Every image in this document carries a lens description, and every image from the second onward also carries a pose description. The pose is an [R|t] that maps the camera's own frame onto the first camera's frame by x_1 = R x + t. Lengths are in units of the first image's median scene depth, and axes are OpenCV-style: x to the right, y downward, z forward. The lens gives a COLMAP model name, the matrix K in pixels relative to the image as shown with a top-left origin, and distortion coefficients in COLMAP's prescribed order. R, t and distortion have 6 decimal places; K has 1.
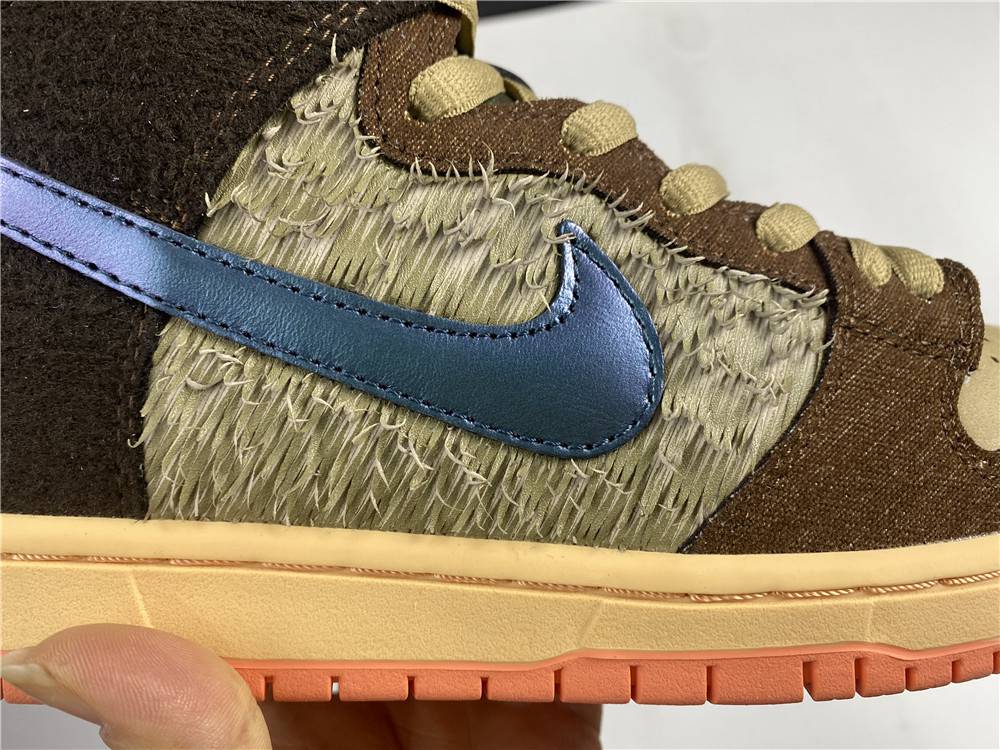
lens RADIAL K [[776.2, 0, 500.0], [0, 776.2, 375.0], [0, 0, 1]] dist [-0.050984, -0.001512]
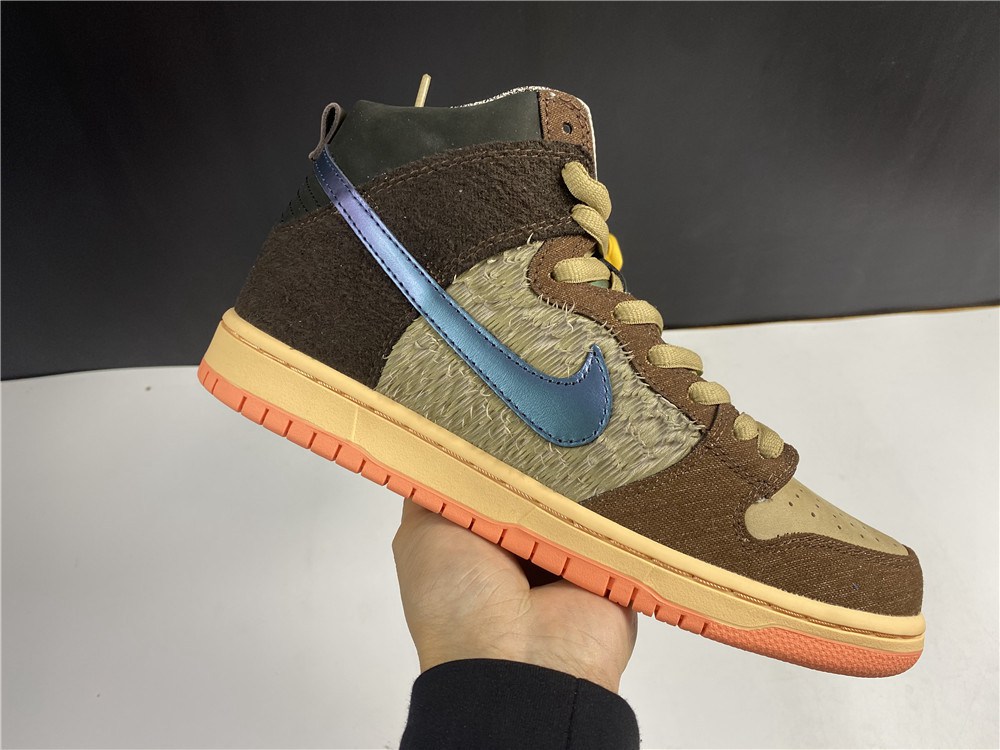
lens RADIAL K [[776.2, 0, 500.0], [0, 776.2, 375.0], [0, 0, 1]] dist [-0.050984, -0.001512]
pose [[0.885192, 0.390788, -0.252427, 0.445724], [-0.421013, 0.903760, -0.077243, 0.164860], [0.197948, 0.174650, 0.964528, -1.181049]]
